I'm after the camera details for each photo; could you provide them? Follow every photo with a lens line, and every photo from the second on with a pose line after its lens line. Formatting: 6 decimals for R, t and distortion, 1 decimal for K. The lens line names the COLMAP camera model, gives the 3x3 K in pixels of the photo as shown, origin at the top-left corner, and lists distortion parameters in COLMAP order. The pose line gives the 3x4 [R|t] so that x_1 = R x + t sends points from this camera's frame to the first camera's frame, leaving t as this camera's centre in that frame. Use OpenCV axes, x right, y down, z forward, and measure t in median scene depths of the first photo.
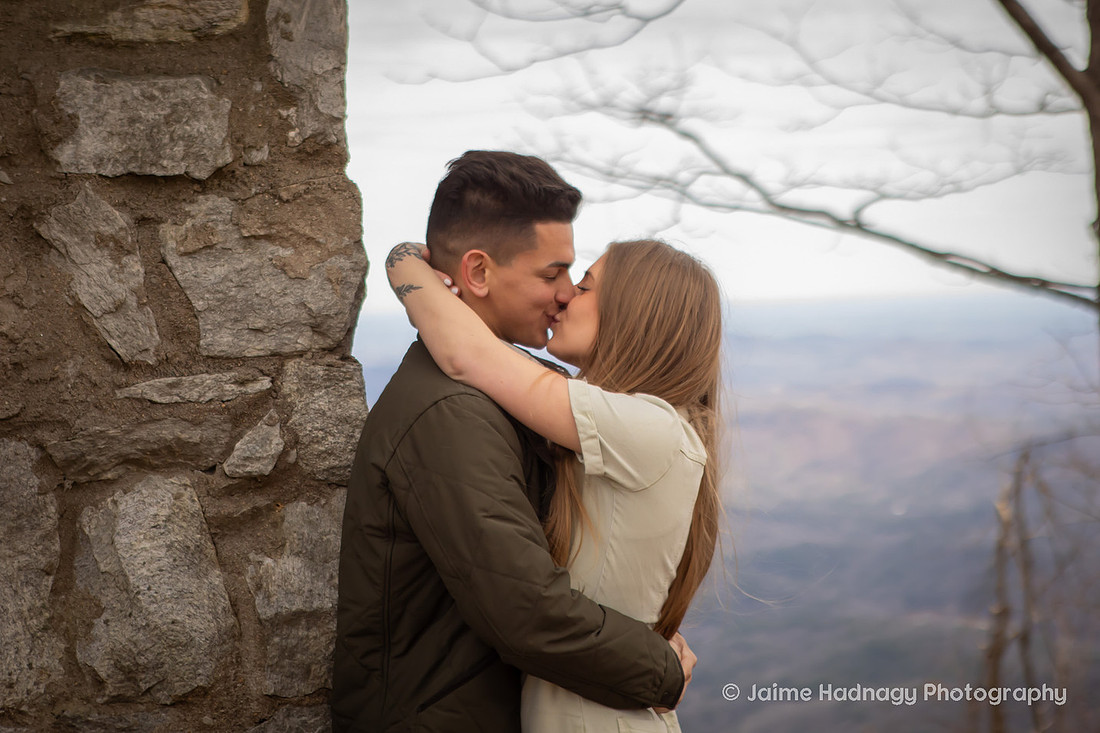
lens RADIAL K [[2170.6, 0, 549.9], [0, 2170.6, 365.0], [0, 0, 1]] dist [0.085877, 0.000000]
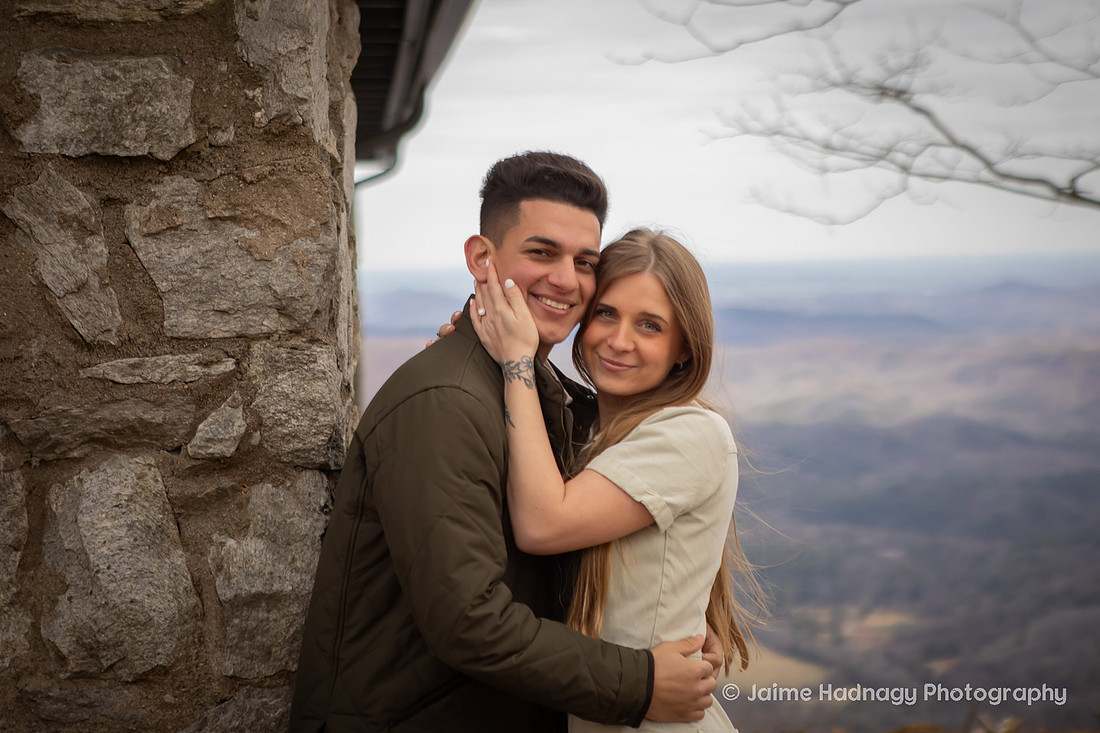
lens RADIAL K [[1907.5, 0, 550.1], [0, 1907.5, 368.3], [0, 0, 1]] dist [0.119853, 0.000000]
pose [[0.990947, 0.017882, -0.133060, 0.132980], [-0.014065, 0.999464, 0.029567, -0.018273], [0.133518, -0.027427, 0.990667, 0.147816]]
